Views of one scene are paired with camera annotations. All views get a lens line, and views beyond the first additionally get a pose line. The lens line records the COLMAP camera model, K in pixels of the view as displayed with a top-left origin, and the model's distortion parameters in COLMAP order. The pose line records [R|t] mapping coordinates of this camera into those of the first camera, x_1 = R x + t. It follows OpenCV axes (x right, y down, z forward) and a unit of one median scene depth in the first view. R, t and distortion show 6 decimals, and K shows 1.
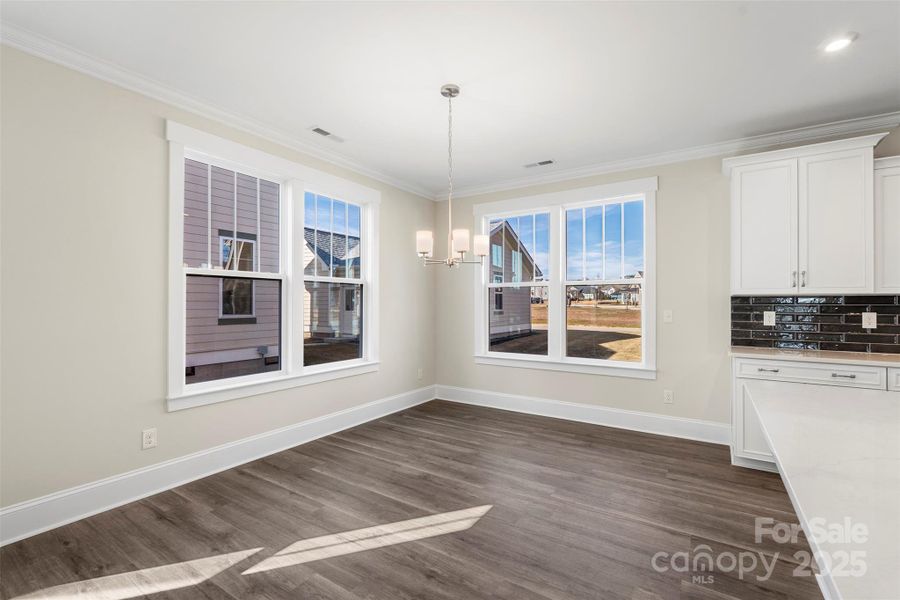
lens RADIAL K [[395.0, 0, 453.9], [0, 395.0, 301.0], [0, 0, 1]] dist [-0.000483, -0.000237]
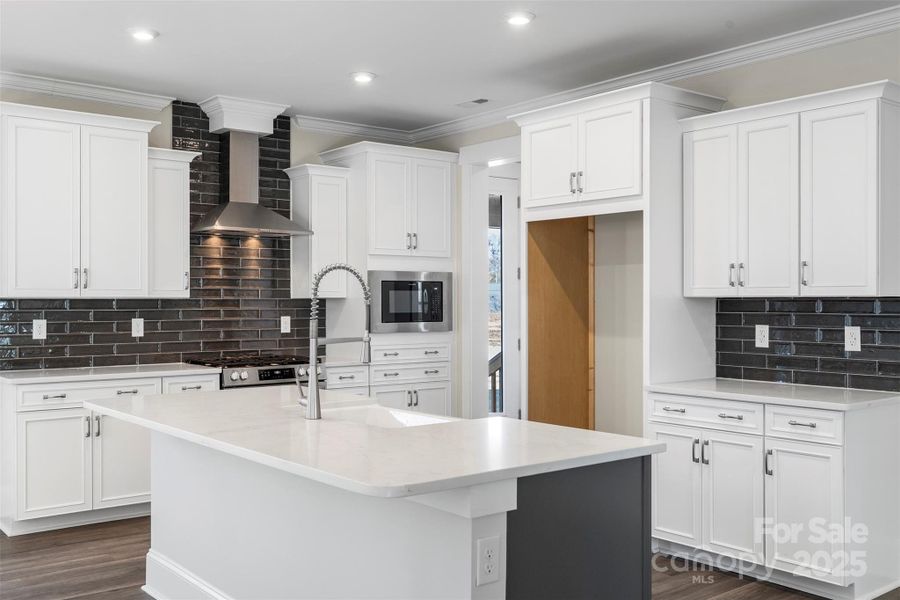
lens RADIAL K [[858.5, 0, 450.0], [0, 858.5, 300.0], [0, 0, 1]] dist [0.001463, -0.000556]
pose [[0.312381, -0.000154, 0.949957, -0.520102], [-0.004182, 0.999990, 0.001538, -0.017065], [-0.949948, -0.004453, 0.312377, -0.235932]]
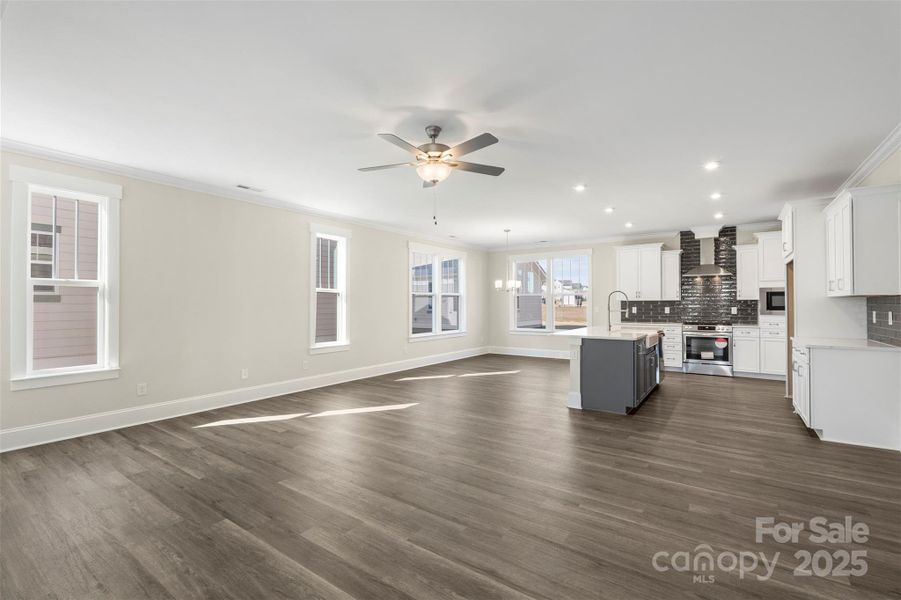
lens RADIAL K [[395.5, 0, 454.4], [0, 395.5, 301.0], [0, 0, 1]] dist [-0.000483, -0.000237]
pose [[0.999485, -0.004897, -0.031702, -0.266811], [0.004821, 0.999985, -0.002457, -0.012488], [0.031713, 0.002303, 0.999494, -1.656584]]
